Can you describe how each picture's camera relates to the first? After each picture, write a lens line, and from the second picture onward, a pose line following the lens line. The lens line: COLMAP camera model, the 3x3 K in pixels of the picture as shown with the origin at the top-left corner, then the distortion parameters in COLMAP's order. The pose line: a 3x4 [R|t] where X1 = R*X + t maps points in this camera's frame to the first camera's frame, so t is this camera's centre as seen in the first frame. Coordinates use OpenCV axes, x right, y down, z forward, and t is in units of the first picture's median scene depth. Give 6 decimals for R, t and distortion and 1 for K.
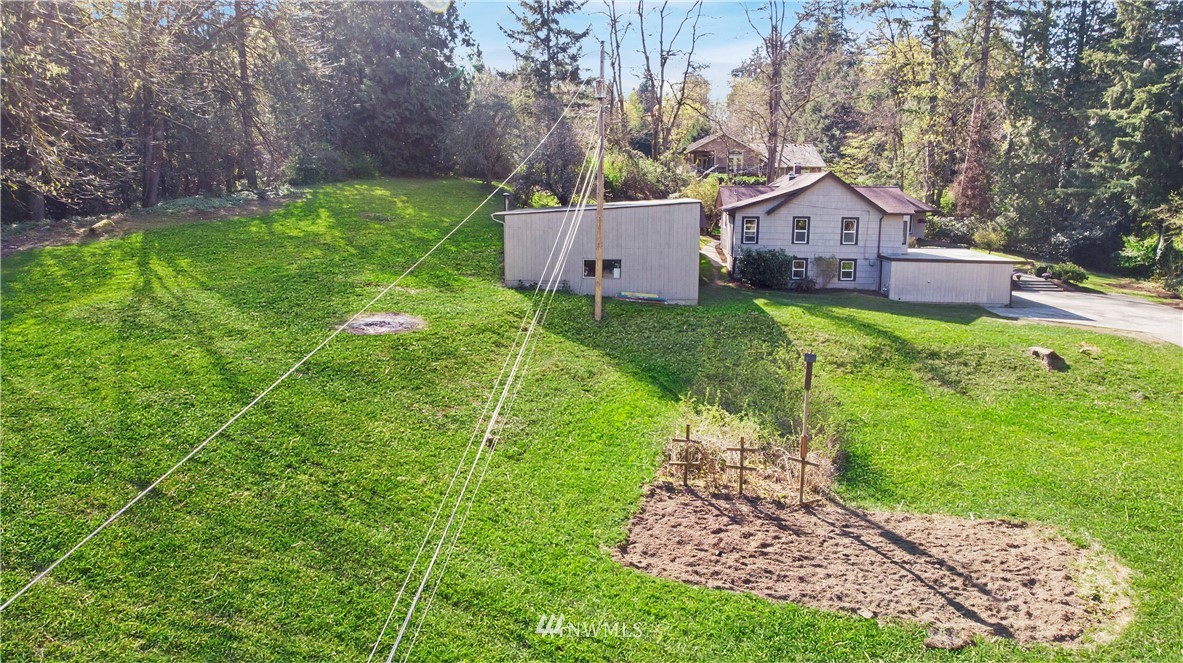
lens RADIAL K [[883.1, 0, 593.1], [0, 883.1, 329.3], [0, 0, 1]] dist [0.048918, -0.009379]
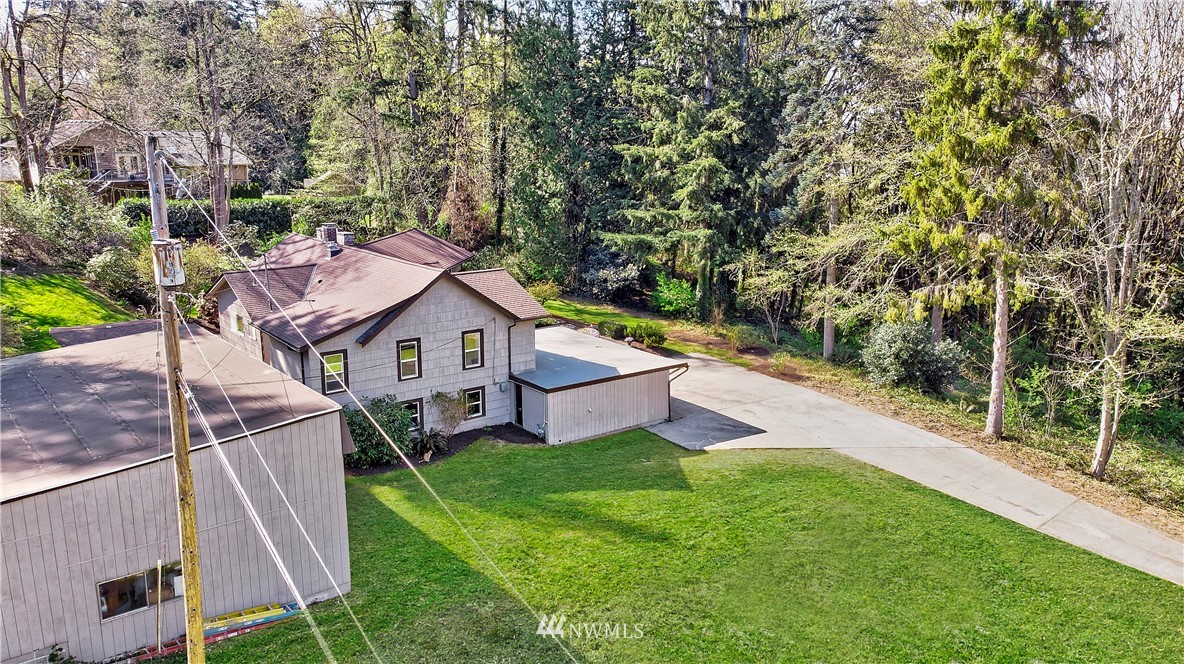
lens RADIAL K [[883.9, 0, 600.1], [0, 883.9, 331.6], [0, 0, 1]] dist [0.048918, -0.009379]
pose [[0.756111, -0.151327, 0.636708, -0.073337], [0.109418, 0.988436, 0.104985, -0.185994], [-0.645232, -0.009713, 0.763925, 0.408188]]
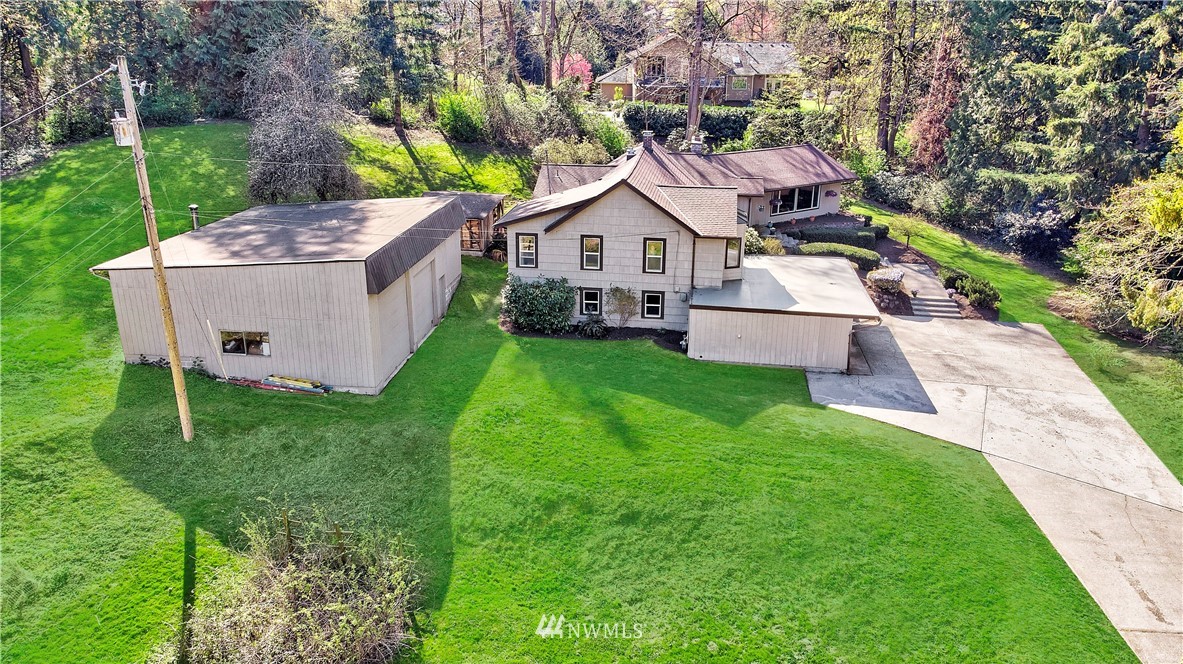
lens RADIAL K [[883.1, 0, 589.7], [0, 883.1, 329.4], [0, 0, 1]] dist [0.048918, -0.009379]
pose [[0.996259, 0.026483, -0.082265, 0.297662], [-0.013035, 0.987048, 0.159898, -0.168445], [0.085434, -0.158227, 0.983700, 0.243800]]
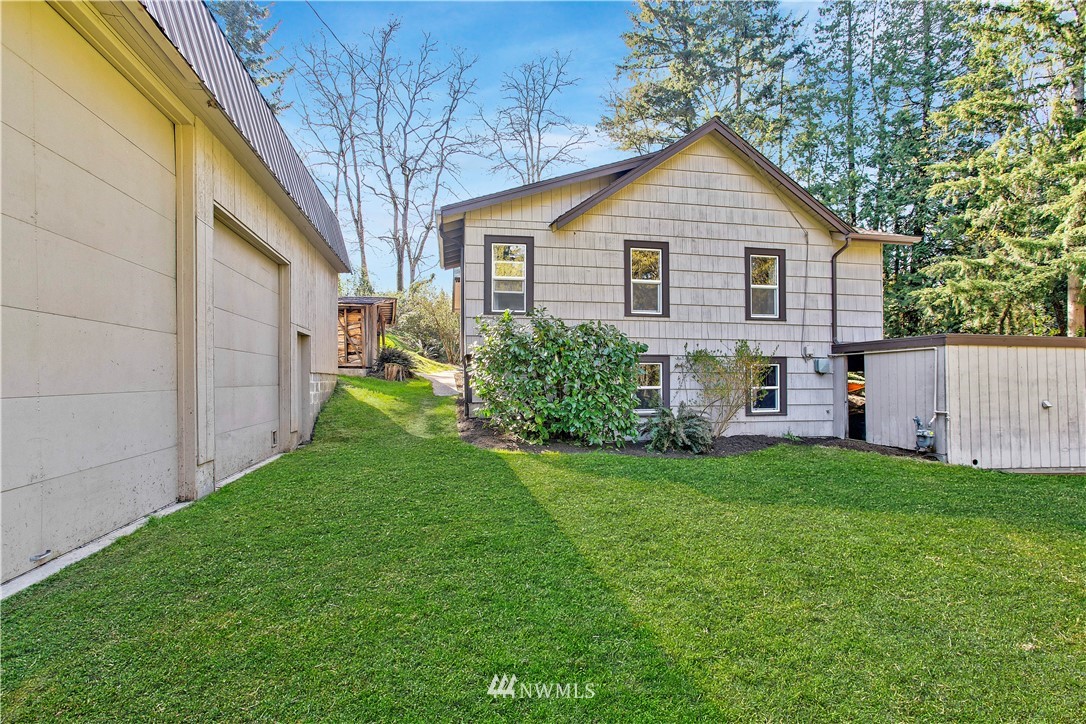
lens RADIAL K [[524.9, 0, 541.4], [0, 524.9, 365.8], [0, 0, 1]] dist [-0.024007, 0.006068]
pose [[0.974457, -0.006824, 0.224472, 0.144417], [0.047693, 0.983027, -0.177153, -0.041042], [-0.219453, 0.183334, 0.958243, 0.811509]]
